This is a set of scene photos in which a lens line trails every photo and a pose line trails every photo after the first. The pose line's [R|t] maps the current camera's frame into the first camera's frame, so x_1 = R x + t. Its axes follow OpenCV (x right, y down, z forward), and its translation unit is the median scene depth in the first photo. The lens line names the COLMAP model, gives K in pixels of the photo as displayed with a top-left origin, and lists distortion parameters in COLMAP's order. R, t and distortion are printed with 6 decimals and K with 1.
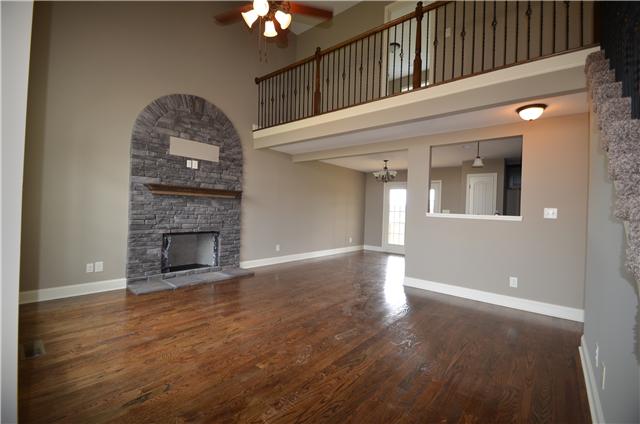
lens RADIAL K [[277.7, 0, 320.6], [0, 277.7, 209.5], [0, 0, 1]] dist [0.014953, -0.017309]
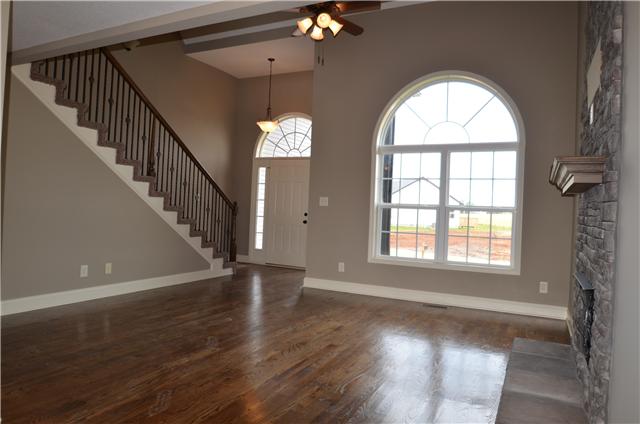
lens RADIAL K [[434.6, 0, 322.3], [0, 434.6, 207.6], [0, 0, 1]] dist [-0.038278, 0.001001]
pose [[-0.971206, -0.076009, -0.225790, 0.074821], [-0.075575, 0.997084, -0.010575, 0.015664], [0.225935, 0.006793, -0.974119, 1.610024]]
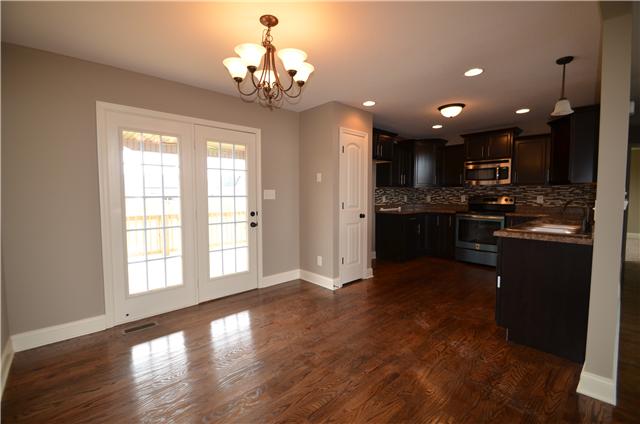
lens RADIAL K [[277.7, 0, 320.6], [0, 277.7, 209.5], [0, 0, 1]] dist [0.014953, -0.017309]
pose [[0.135362, -0.089331, 0.986761, -0.081266], [0.006837, 0.995988, 0.089228, -0.011844], [-0.990773, -0.005331, 0.135429, 1.402412]]
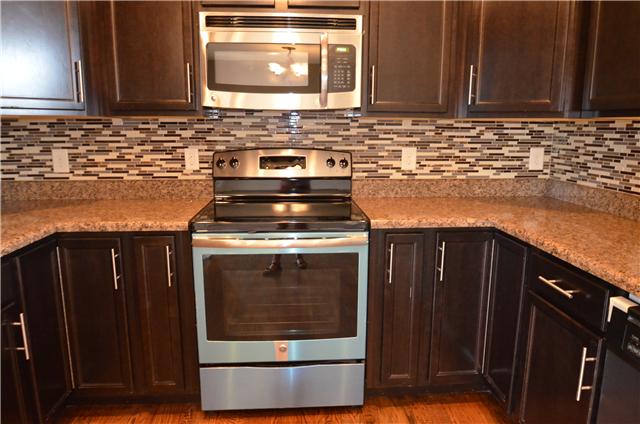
lens RADIAL K [[434.6, 0, 322.3], [0, 434.6, 207.6], [0, 0, 1]] dist [-0.038278, 0.001001]
pose [[-0.688901, -0.166336, 0.705512, 0.762389], [-0.027160, 0.978555, 0.204189, 0.000056], [-0.724346, 0.121504, -0.678645, 1.188565]]
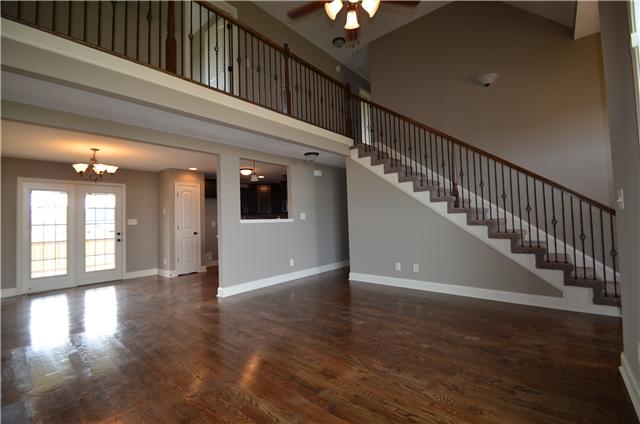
lens RADIAL K [[277.7, 0, 320.6], [0, 277.7, 209.5], [0, 0, 1]] dist [0.014953, -0.017309]
pose [[0.010251, 0.000927, 0.999947, -0.679754], [0.028920, 0.999581, -0.001223, -0.017097], [-0.999529, 0.028931, 0.010220, 0.684053]]
